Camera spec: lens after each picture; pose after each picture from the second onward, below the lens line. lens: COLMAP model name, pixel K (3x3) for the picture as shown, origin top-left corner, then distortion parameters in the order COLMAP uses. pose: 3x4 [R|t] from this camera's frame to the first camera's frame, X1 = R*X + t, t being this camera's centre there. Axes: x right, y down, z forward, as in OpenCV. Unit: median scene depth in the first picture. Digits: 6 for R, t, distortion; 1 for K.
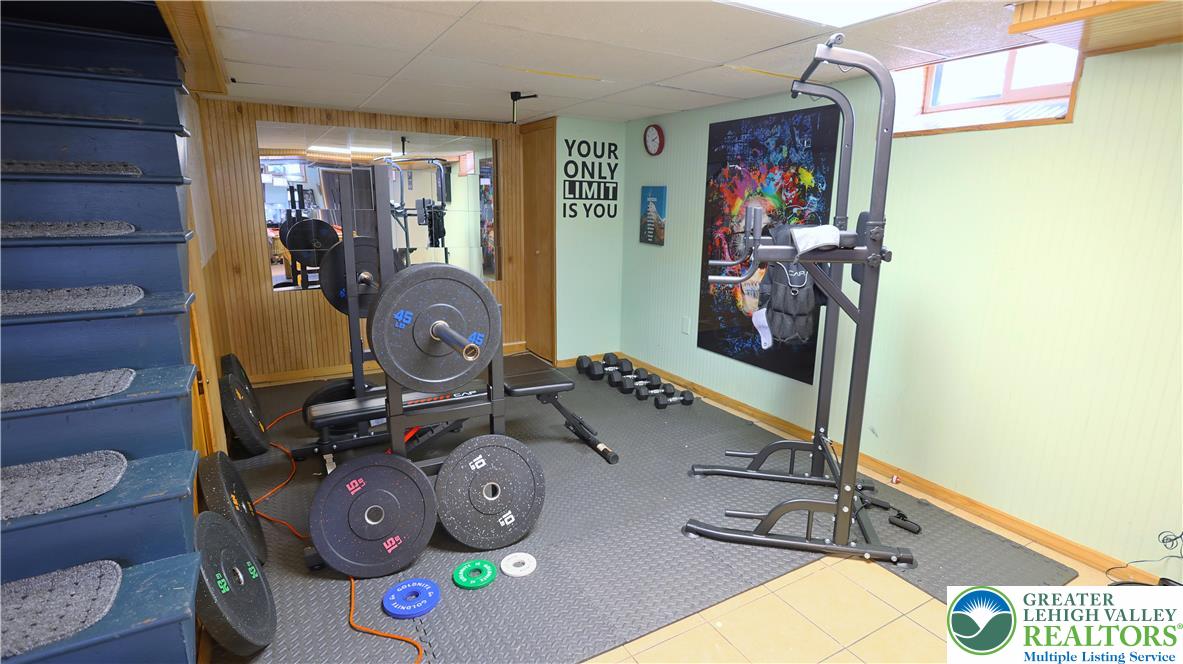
lens RADIAL K [[586.2, 0, 593.0], [0, 586.2, 349.1], [0, 0, 1]] dist [-0.002290, -0.000207]
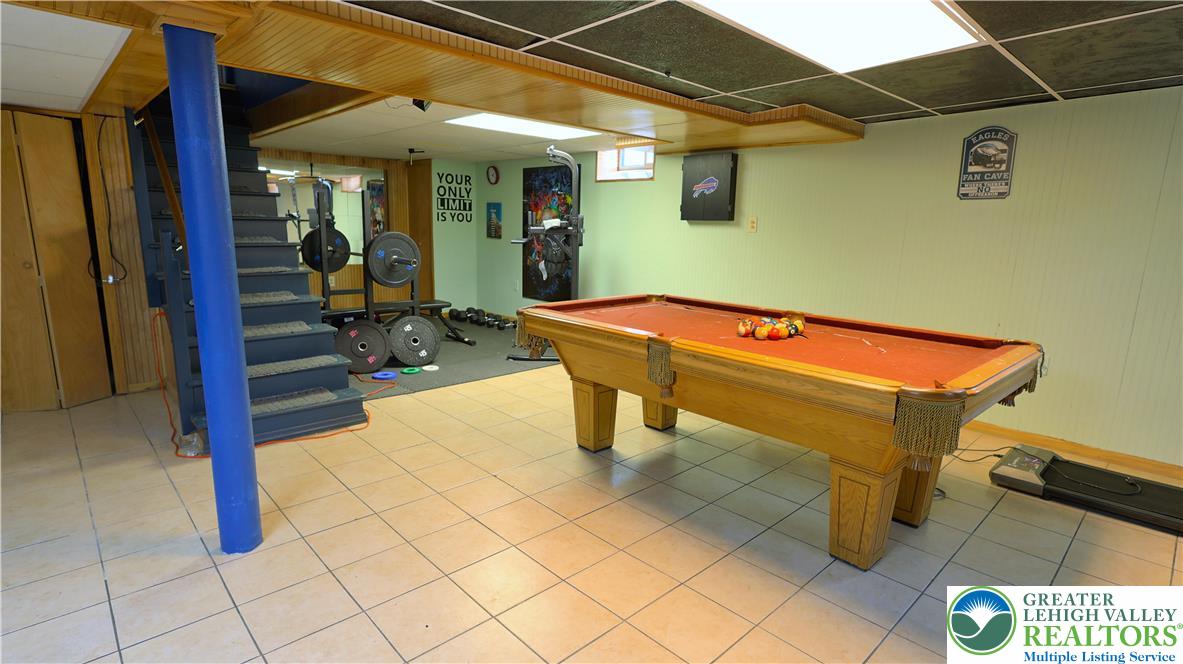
lens RADIAL K [[586.2, 0, 593.0], [0, 586.2, 349.1], [0, 0, 1]] dist [-0.002290, -0.000207]
pose [[0.972857, -0.033917, 0.228907, -0.016283], [0.040748, 0.998852, -0.025180, 0.182196], [-0.227790, 0.033824, 0.973123, -0.639812]]
